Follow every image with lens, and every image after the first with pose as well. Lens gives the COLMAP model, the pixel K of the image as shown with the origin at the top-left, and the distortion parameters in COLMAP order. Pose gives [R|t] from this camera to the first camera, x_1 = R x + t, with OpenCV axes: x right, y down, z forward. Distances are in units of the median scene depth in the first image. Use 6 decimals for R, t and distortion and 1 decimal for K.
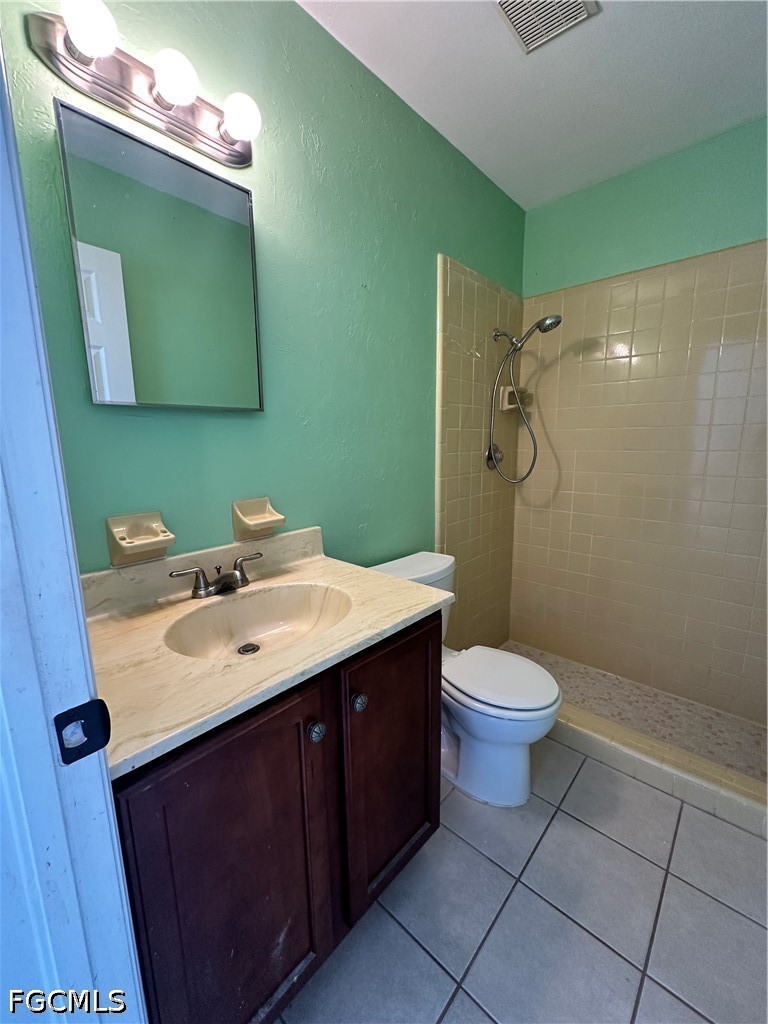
lens RADIAL K [[409.5, 0, 383.3], [0, 409.5, 511.1], [0, 0, 1]] dist [-0.004227, 0.001423]
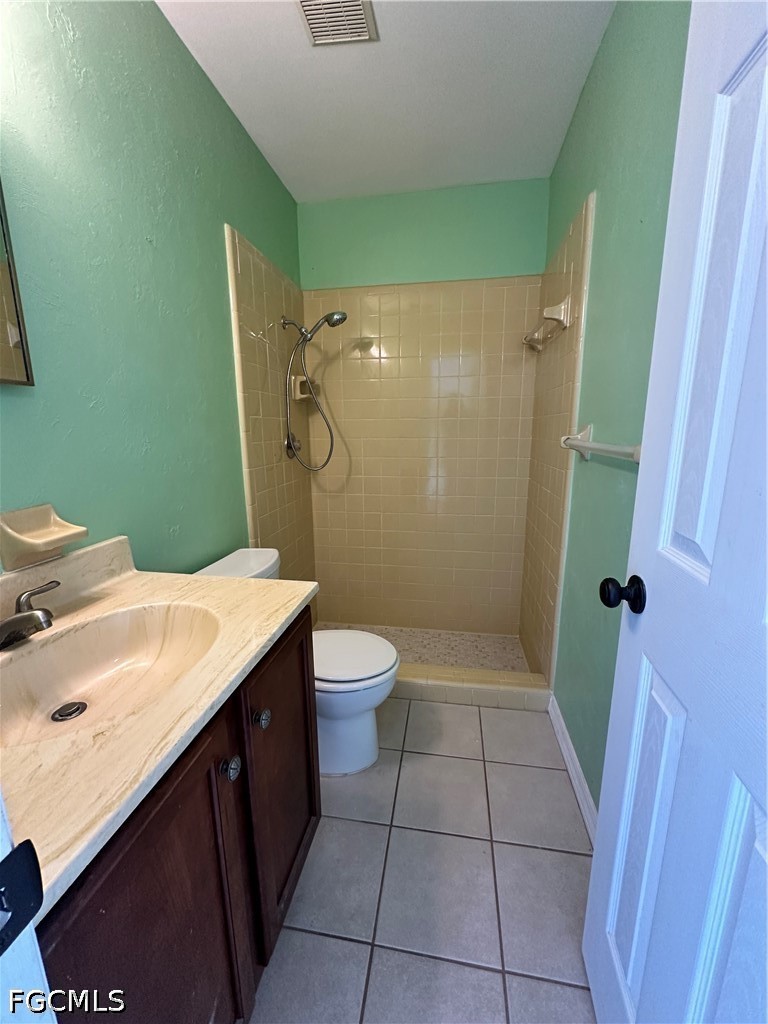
lens RADIAL K [[409.5, 0, 380.0], [0, 409.5, 511.7], [0, 0, 1]] dist [-0.004227, 0.001423]
pose [[0.836827, -0.104215, 0.537457, -0.194048], [0.091589, 0.994529, 0.050237, -0.004555], [-0.539752, 0.007186, 0.841793, 0.071332]]
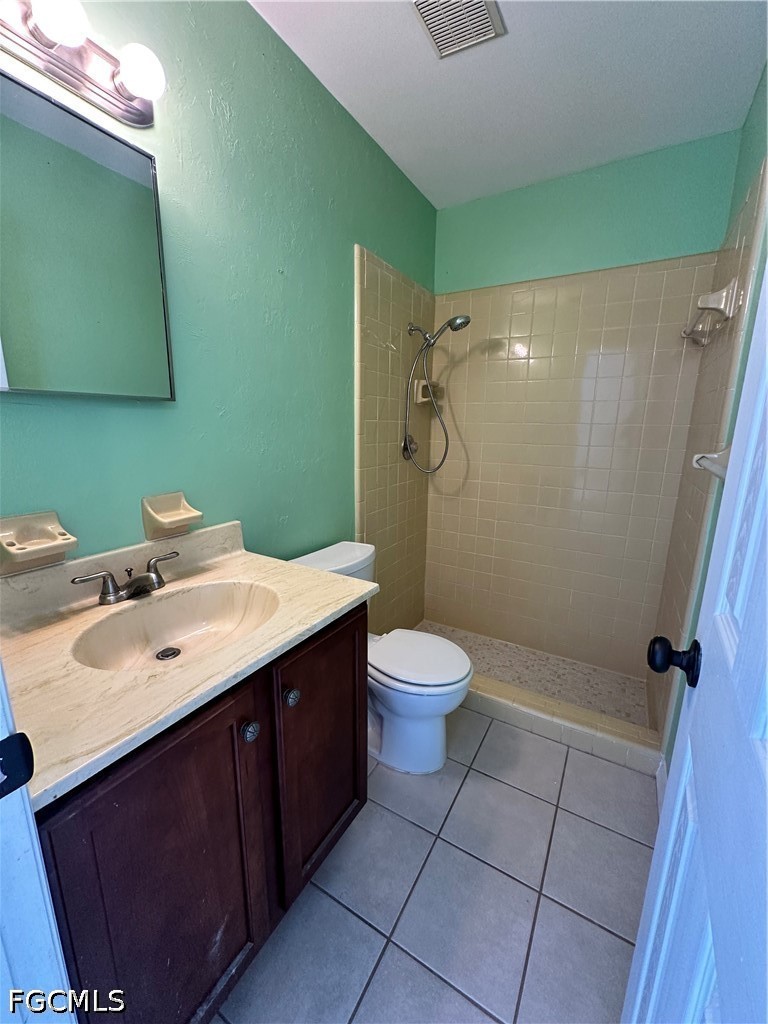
lens RADIAL K [[409.5, 0, 382.8], [0, 409.5, 510.9], [0, 0, 1]] dist [-0.004227, 0.001423]
pose [[0.978019, -0.018904, 0.207656, -0.027781], [0.010892, 0.999154, 0.039662, -0.025092], [-0.208230, -0.036529, 0.977397, -0.020388]]
